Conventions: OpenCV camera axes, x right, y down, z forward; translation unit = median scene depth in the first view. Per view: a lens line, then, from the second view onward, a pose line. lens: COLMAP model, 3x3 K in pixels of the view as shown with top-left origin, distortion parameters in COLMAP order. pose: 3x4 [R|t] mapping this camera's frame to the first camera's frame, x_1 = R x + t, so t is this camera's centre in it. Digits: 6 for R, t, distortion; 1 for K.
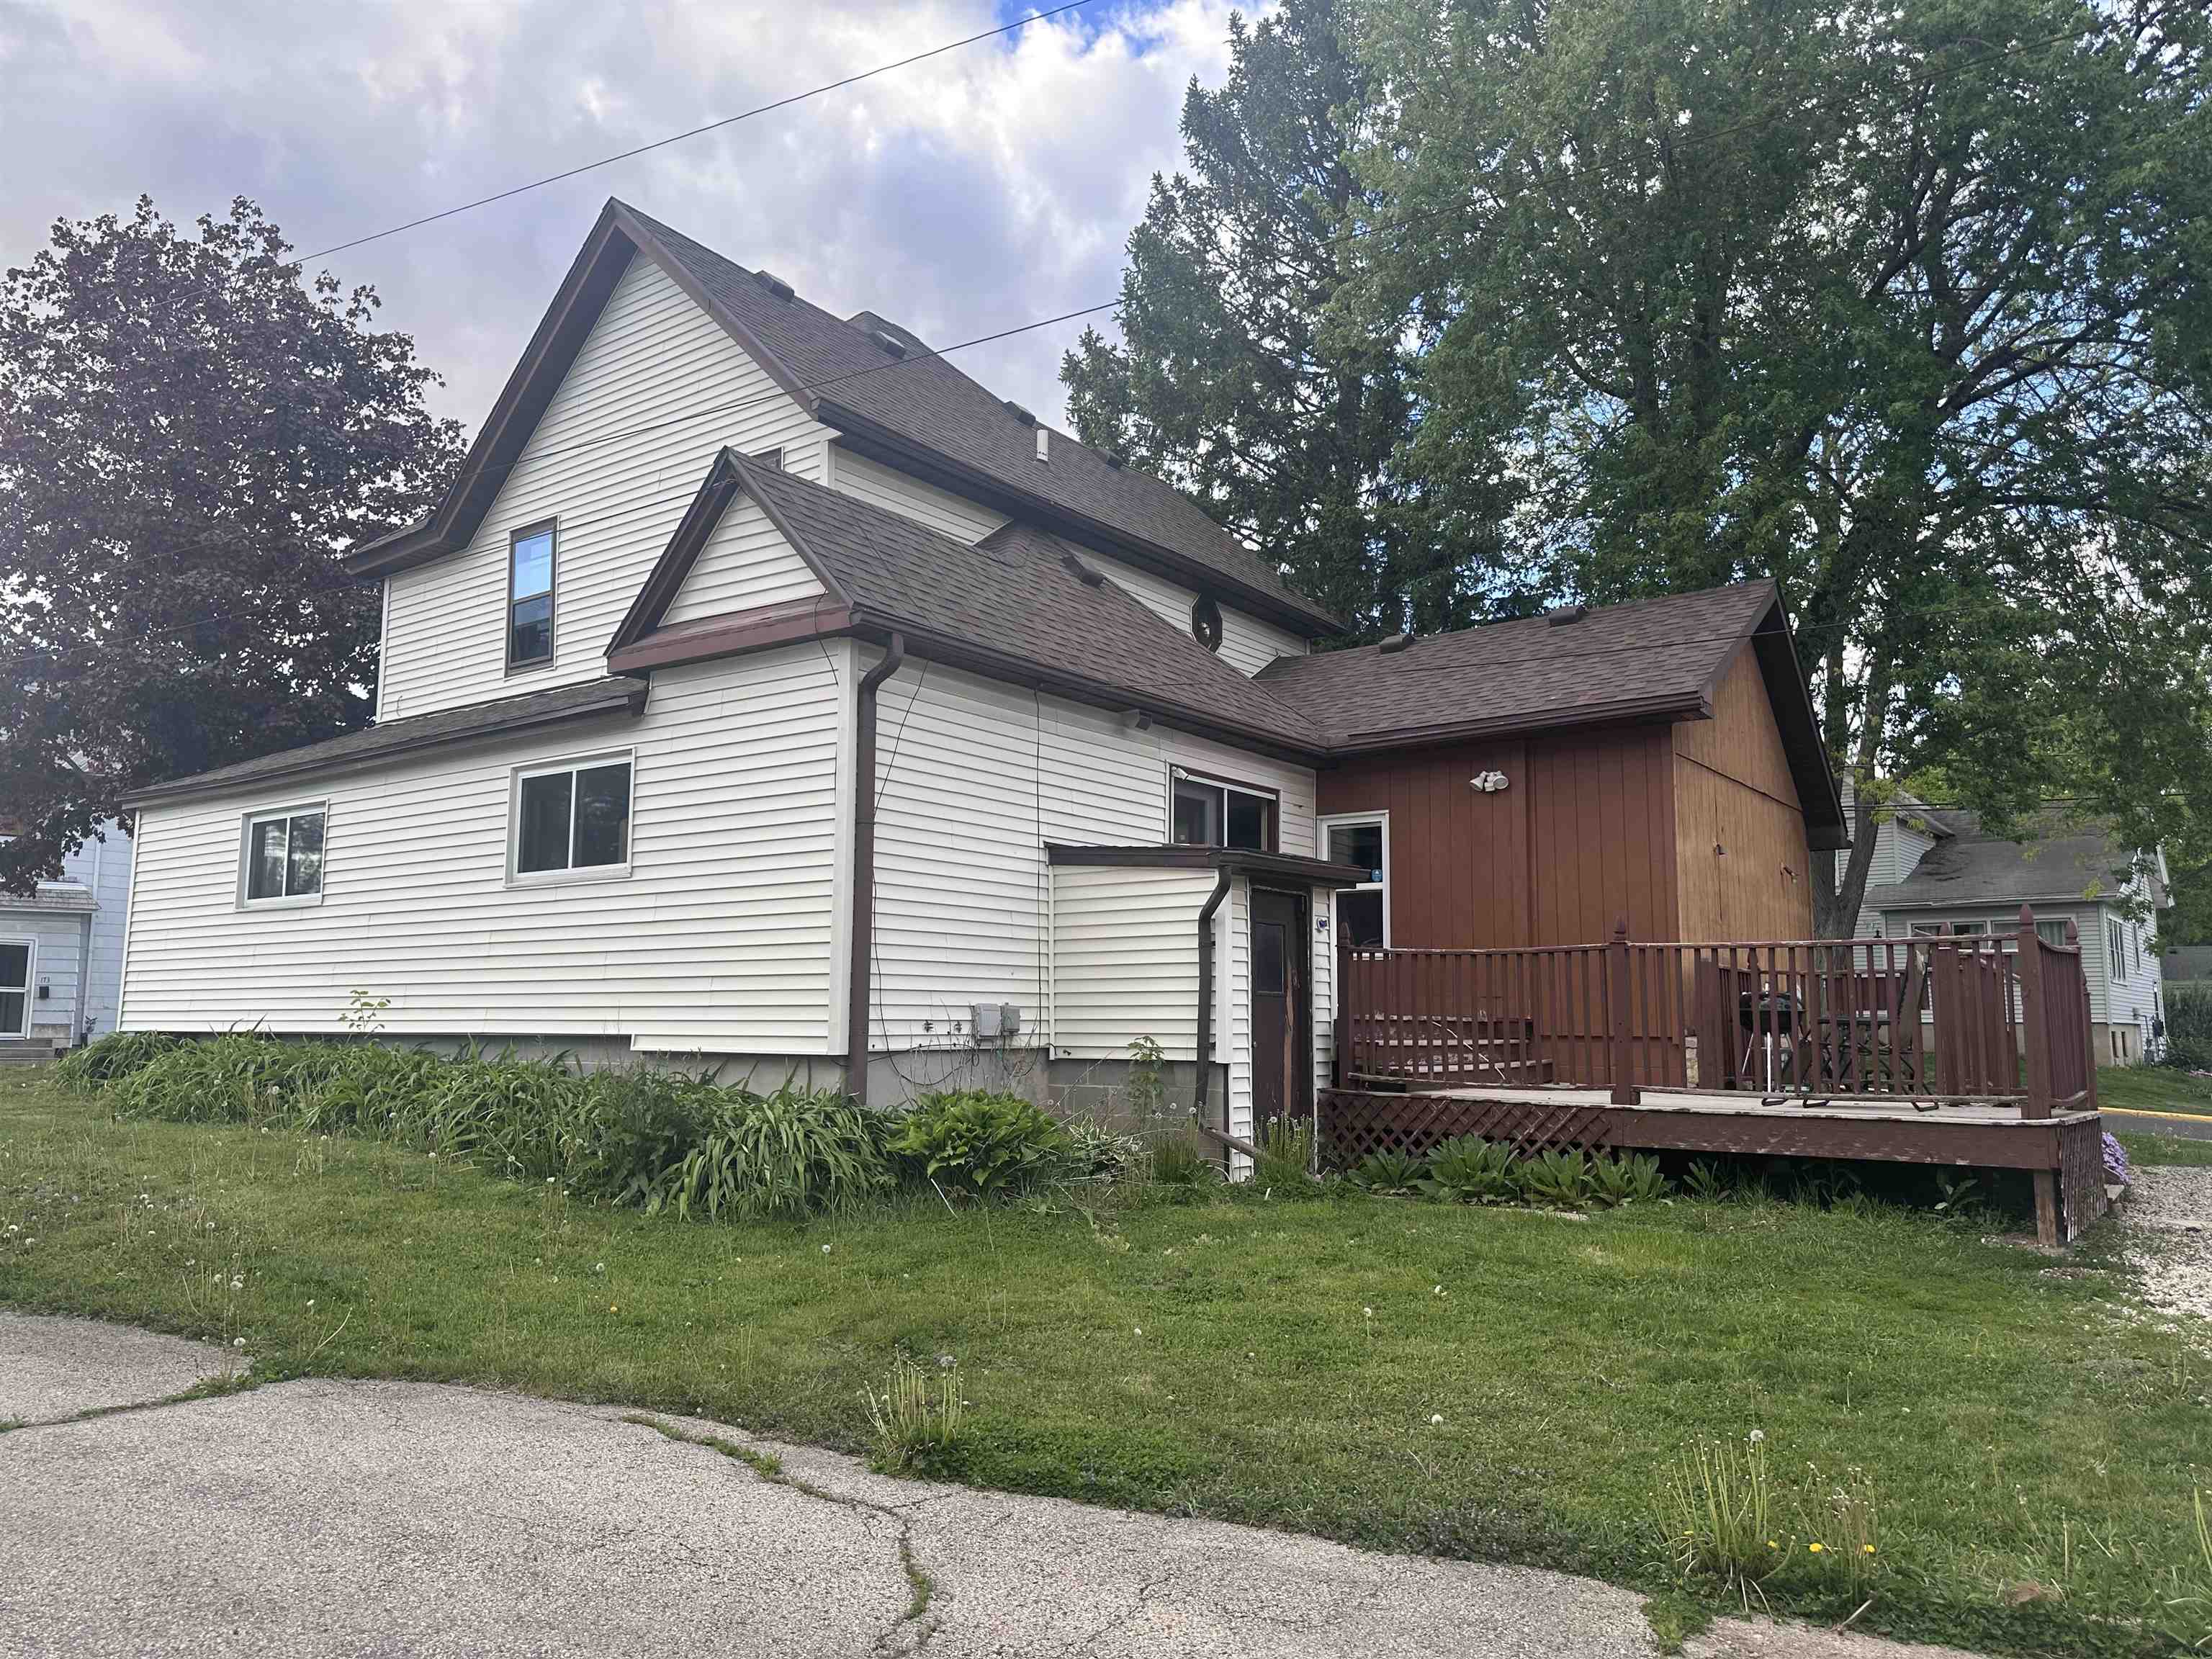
lens RADIAL K [[1546.9, 0, 1106.0], [0, 1546.9, 829.0], [0, 0, 1]] dist [0.041854, -0.056803]
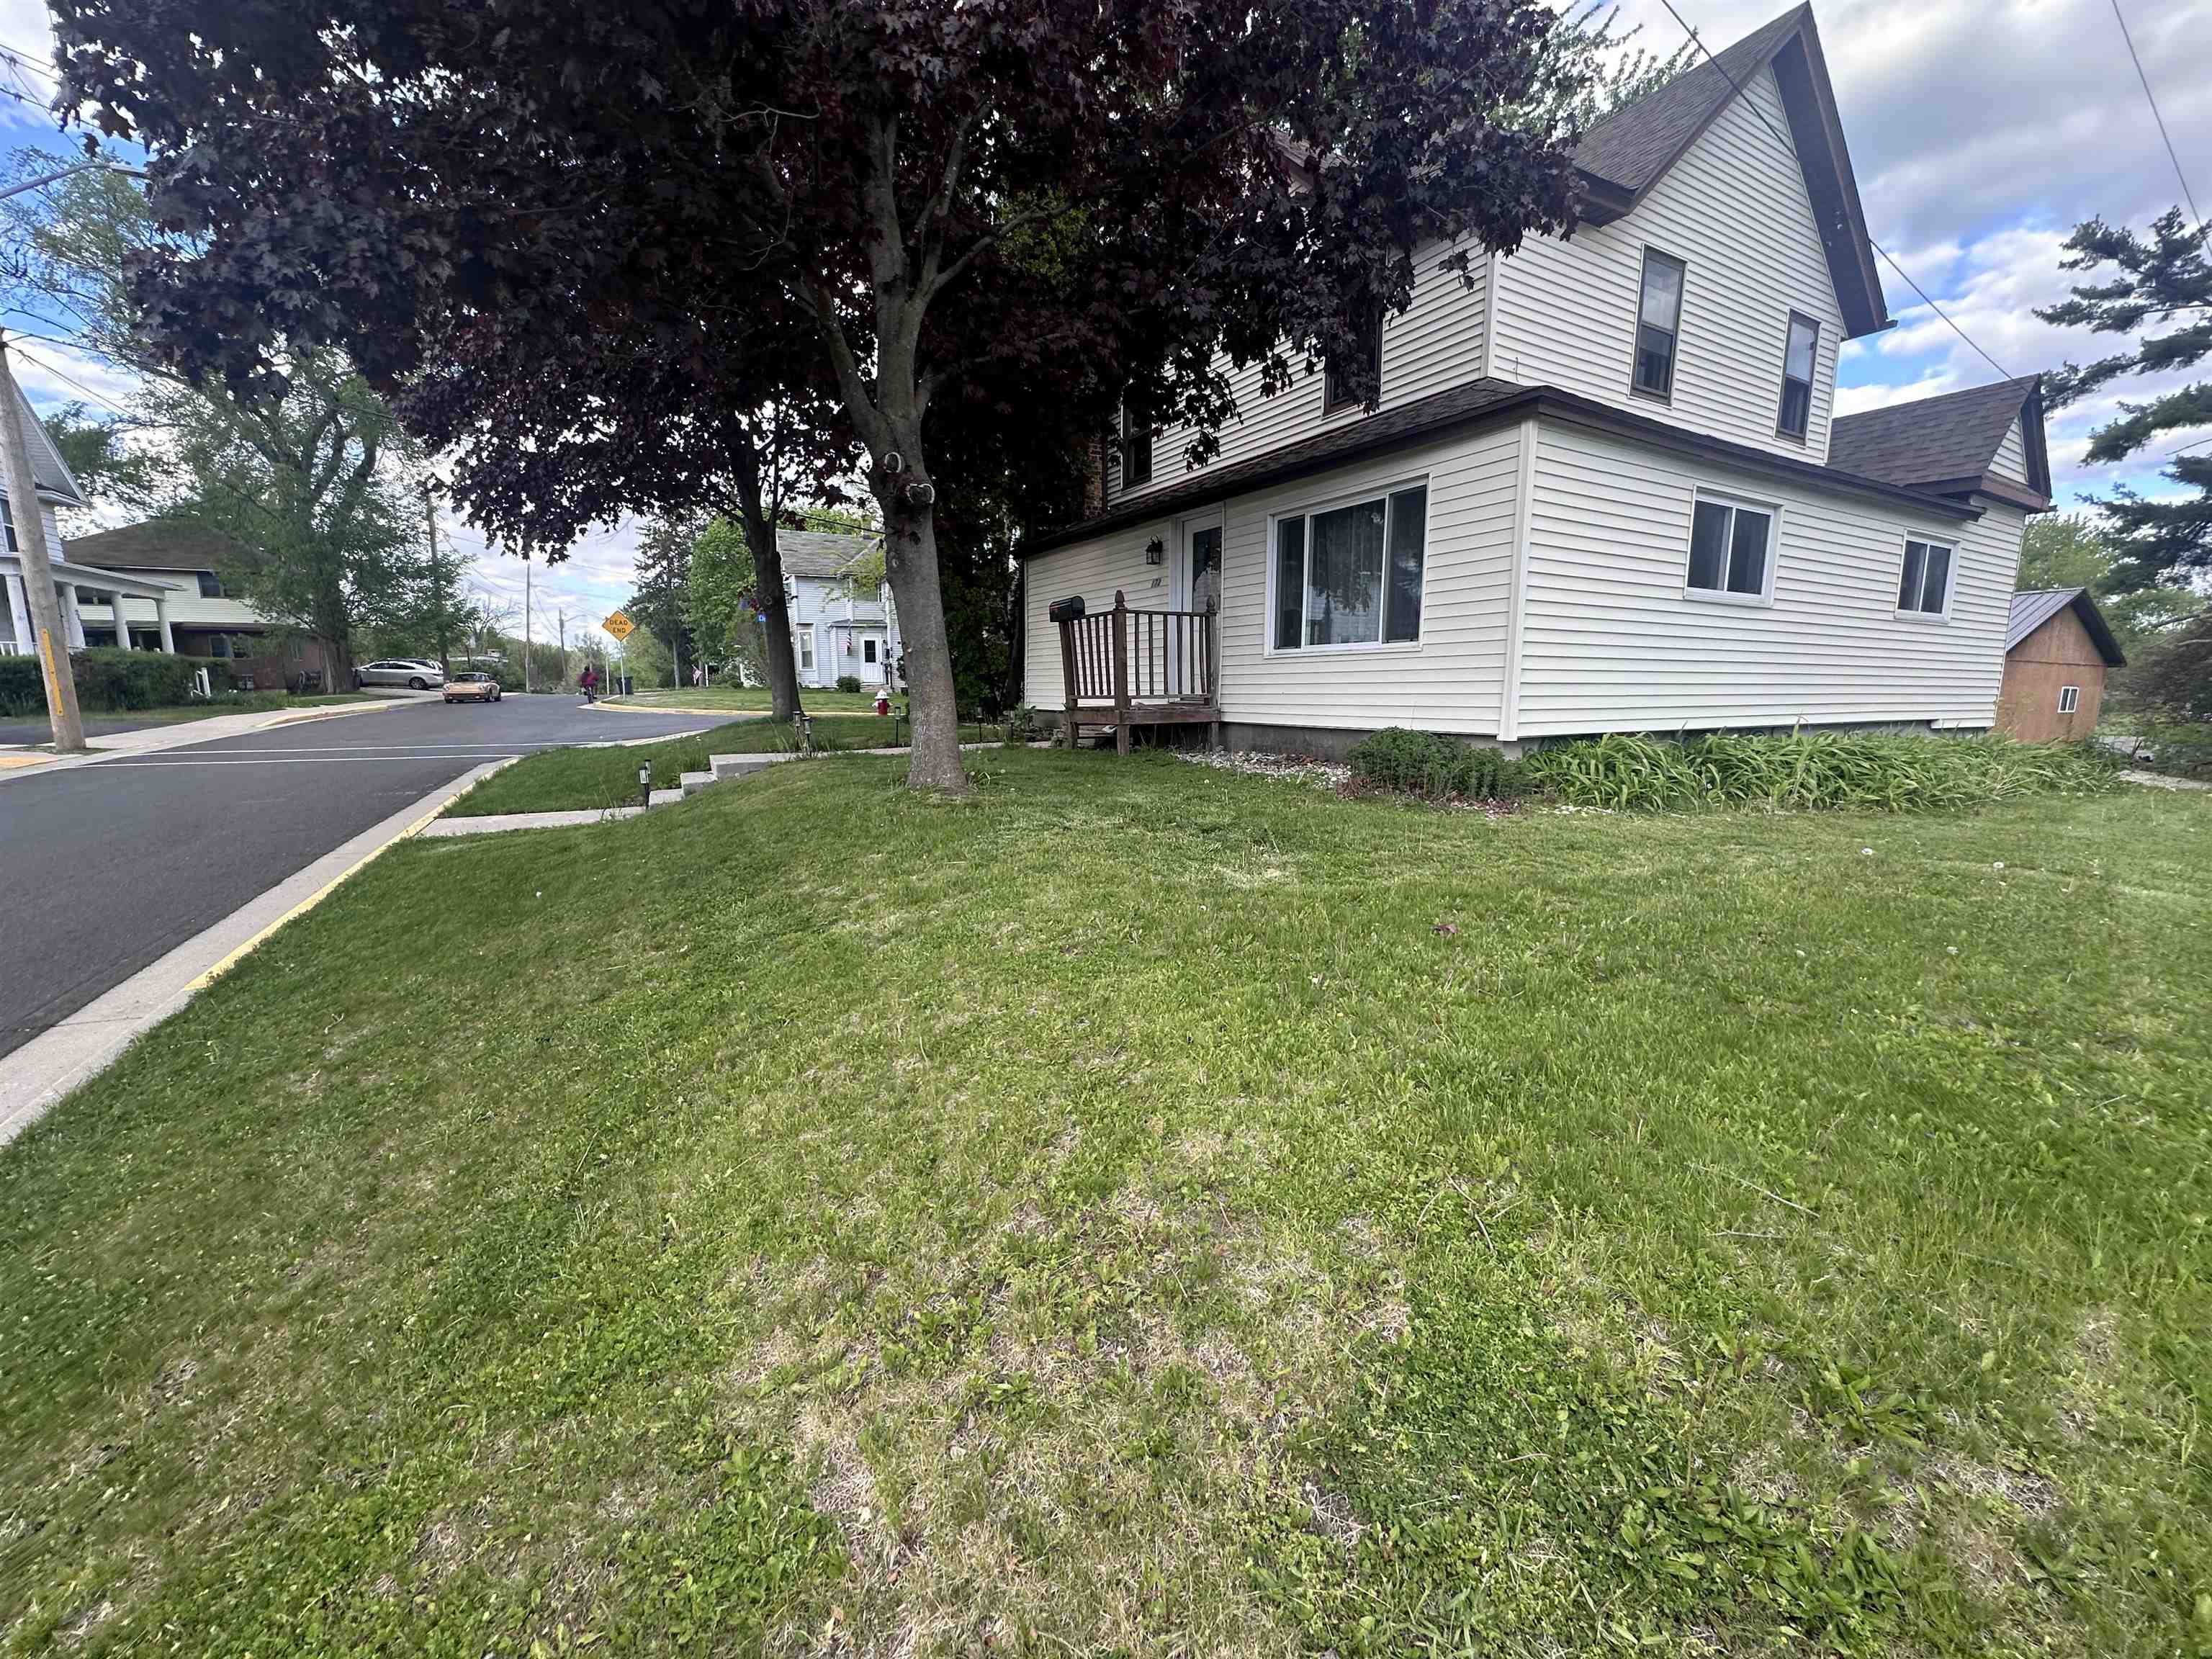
lens RADIAL K [[884.9, 0, 1105.0], [0, 884.9, 829.3], [0, 0, 1]] dist [-0.003822, 0.000725]
pose [[0.412884, -0.149325, 0.898459, -1.450367], [-0.123022, 0.968285, 0.217464, 0.138585], [-0.902437, -0.200318, 0.381419, 1.309106]]
